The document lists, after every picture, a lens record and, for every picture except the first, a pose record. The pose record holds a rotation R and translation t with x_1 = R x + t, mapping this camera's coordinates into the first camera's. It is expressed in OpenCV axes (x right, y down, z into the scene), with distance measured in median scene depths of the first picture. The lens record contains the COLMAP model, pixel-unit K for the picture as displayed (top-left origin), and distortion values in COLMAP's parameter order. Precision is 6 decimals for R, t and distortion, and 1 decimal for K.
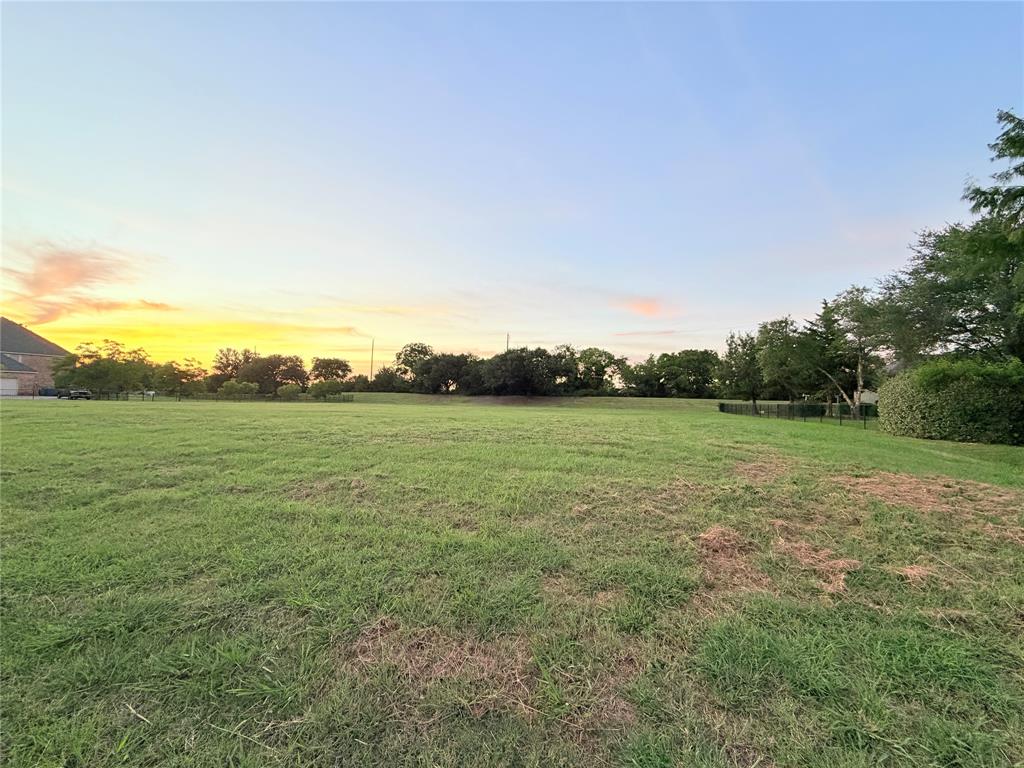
lens RADIAL K [[407.5, 0, 514.1], [0, 407.5, 395.4], [0, 0, 1]] dist [0.017155, 0.000045]
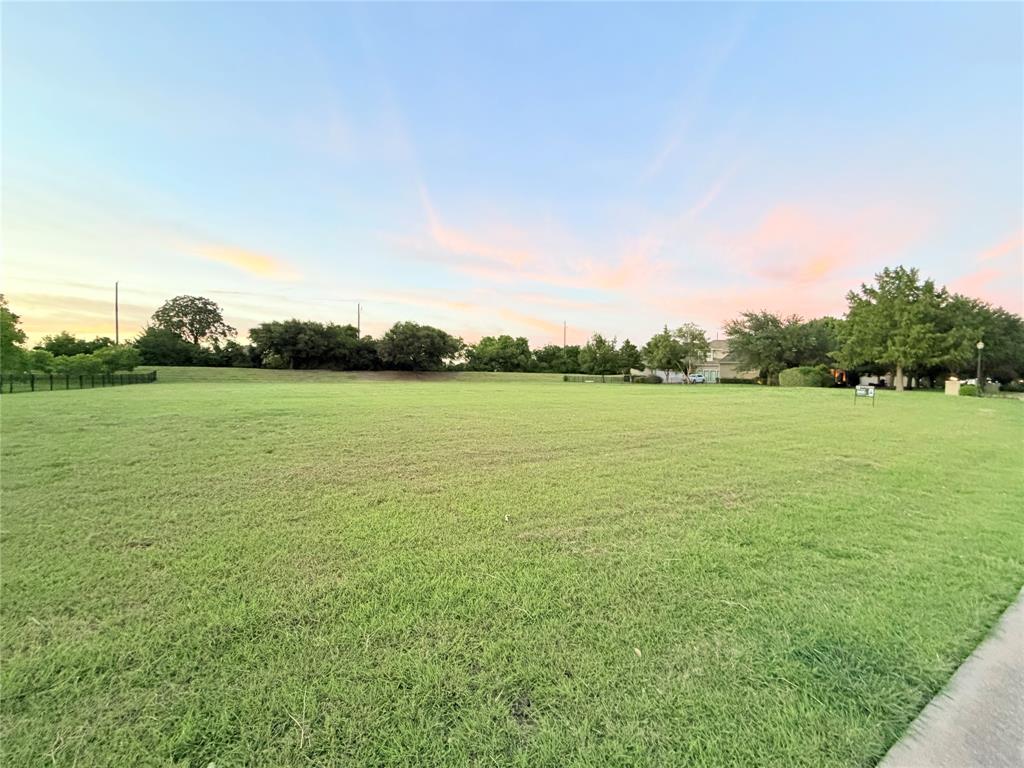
lens RADIAL K [[408.7, 0, 511.0], [0, 408.7, 385.4], [0, 0, 1]] dist [0.000185, 0.000247]
pose [[0.636329, -0.032942, 0.770714, -0.542315], [-0.007050, 0.998798, 0.048511, -0.013198], [-0.771386, -0.036303, 0.635332, 0.131026]]
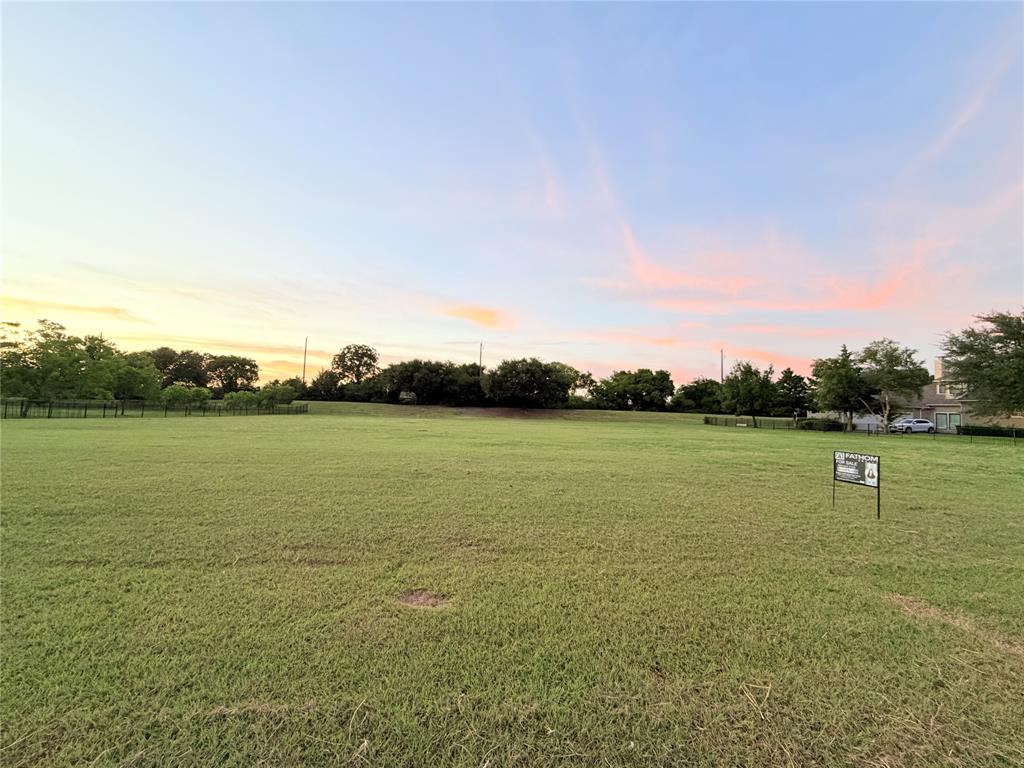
lens RADIAL K [[408.9, 0, 510.9], [0, 408.9, 386.0], [0, 0, 1]] dist [0.000350, 0.000125]
pose [[0.921247, 0.028598, 0.387925, -0.338453], [-0.014786, 0.999148, -0.038543, -0.012352], [-0.388696, 0.029772, 0.920885, 0.076790]]
